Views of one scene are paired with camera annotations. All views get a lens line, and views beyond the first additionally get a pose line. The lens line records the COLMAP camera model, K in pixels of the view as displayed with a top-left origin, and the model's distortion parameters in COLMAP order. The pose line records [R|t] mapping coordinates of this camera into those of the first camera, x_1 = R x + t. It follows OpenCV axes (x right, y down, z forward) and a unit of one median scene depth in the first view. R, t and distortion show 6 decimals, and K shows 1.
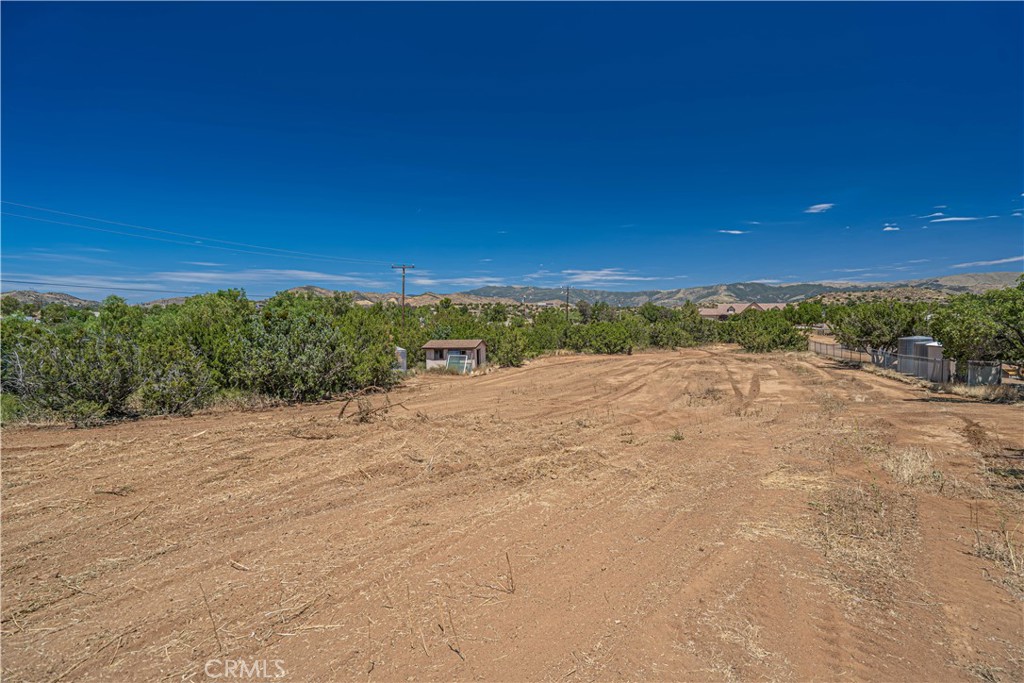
lens RADIAL K [[460.9, 0, 520.0], [0, 460.9, 342.1], [0, 0, 1]] dist [0.003664, 0.000014]
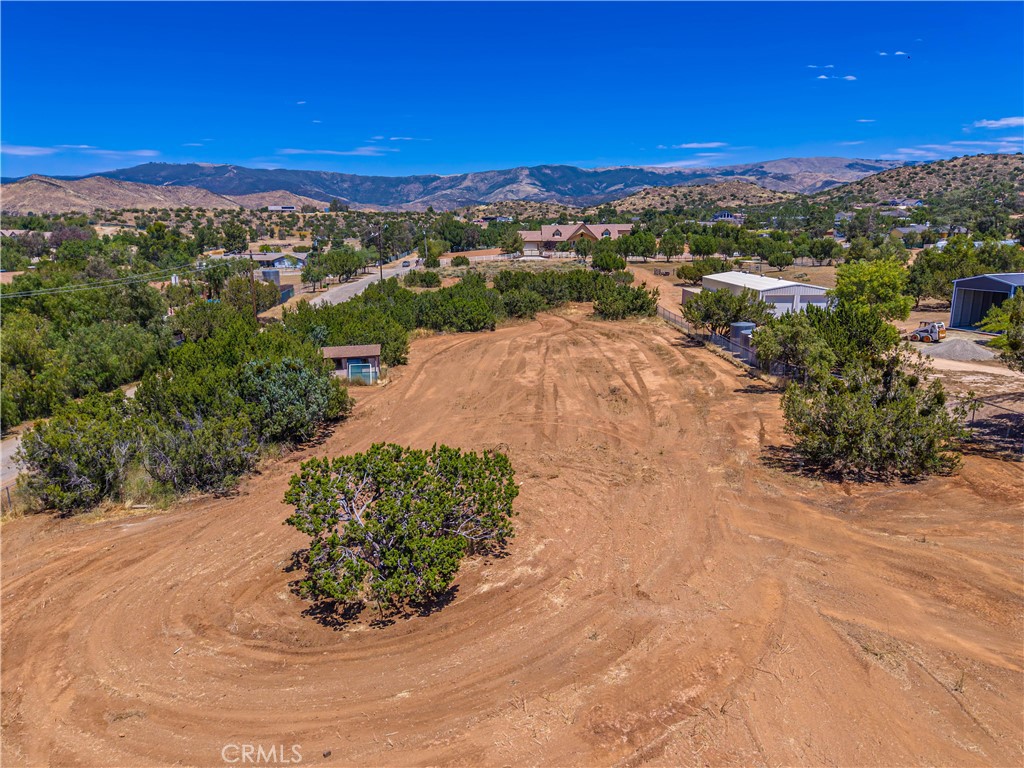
lens RADIAL K [[686.1, 0, 507.4], [0, 686.1, 382.7], [0, 0, 1]] dist [0.014815, -0.013969]
pose [[0.925007, -0.099771, 0.366617, -0.207840], [0.031116, 0.981559, 0.188612, -0.106507], [-0.378674, -0.163060, 0.911053, -0.232960]]
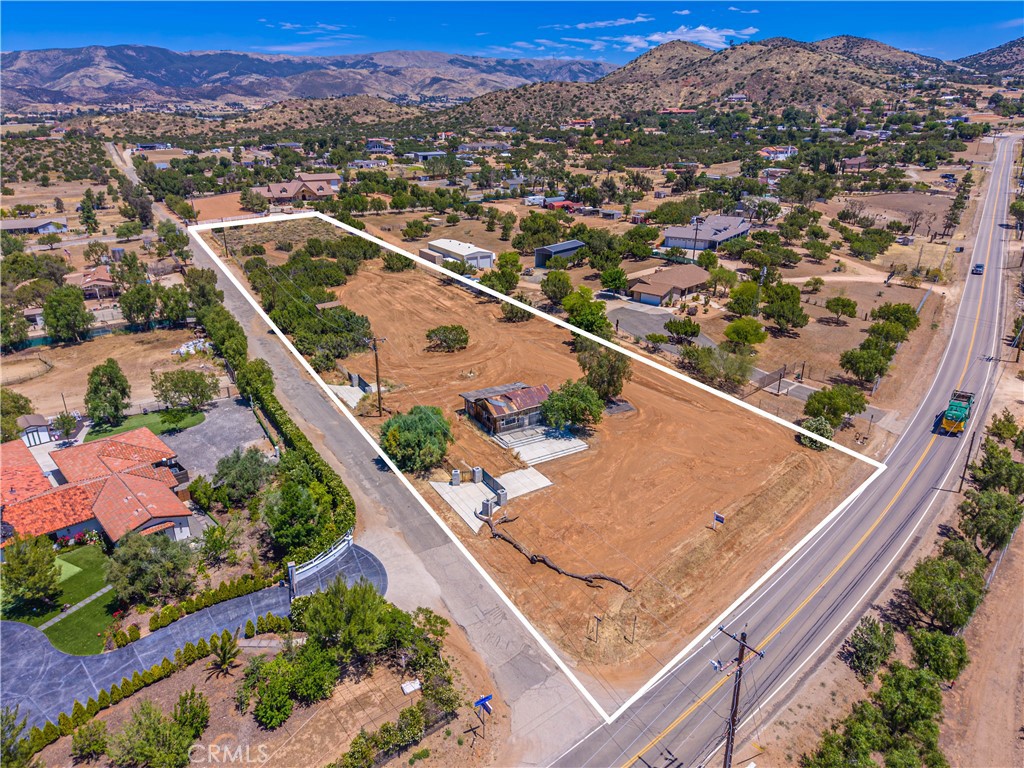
lens RADIAL K [[686.1, 0, 512.2], [0, 686.1, 383.2], [0, 0, 1]] dist [0.014815, -0.013969]
pose [[0.609876, -0.296266, 0.735036, -1.266838], [0.039945, 0.937807, 0.344852, -0.443561], [-0.791490, -0.180956, 0.583780, -1.026876]]
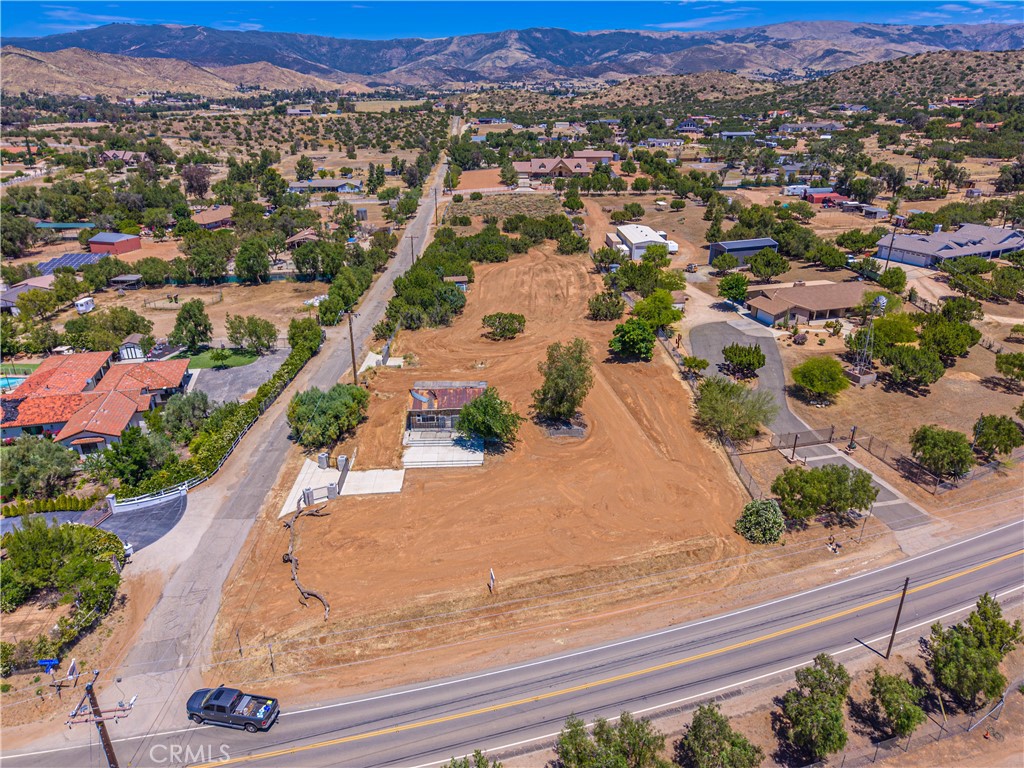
lens RADIAL K [[686.1, 0, 512.8], [0, 686.1, 381.2], [0, 0, 1]] dist [0.014815, -0.013969]
pose [[0.915908, -0.164077, 0.366322, -0.717595], [0.025733, 0.934761, 0.354344, -0.428493], [-0.400563, -0.315120, 0.860377, -1.338747]]
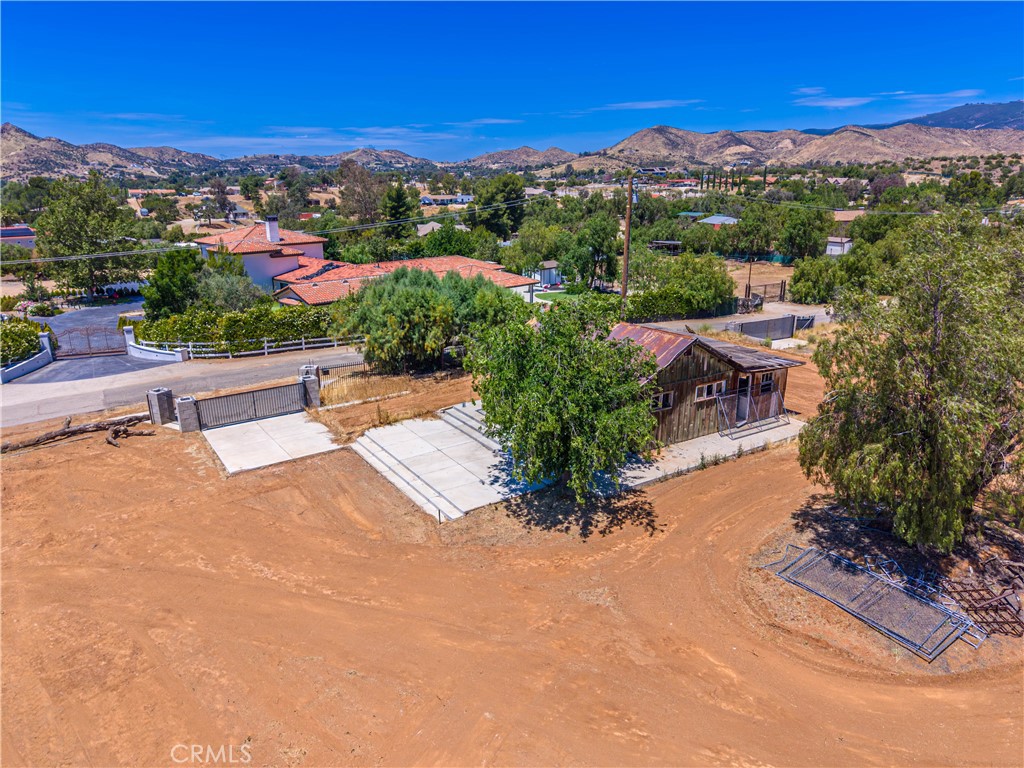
lens RADIAL K [[686.1, 0, 513.5], [0, 686.1, 385.9], [0, 0, 1]] dist [0.014815, -0.013969]
pose [[0.814560, 0.154485, -0.559130, -0.238487], [-0.011152, 0.967878, 0.251174, -0.089870], [0.579972, -0.198361, 0.790118, -0.700008]]
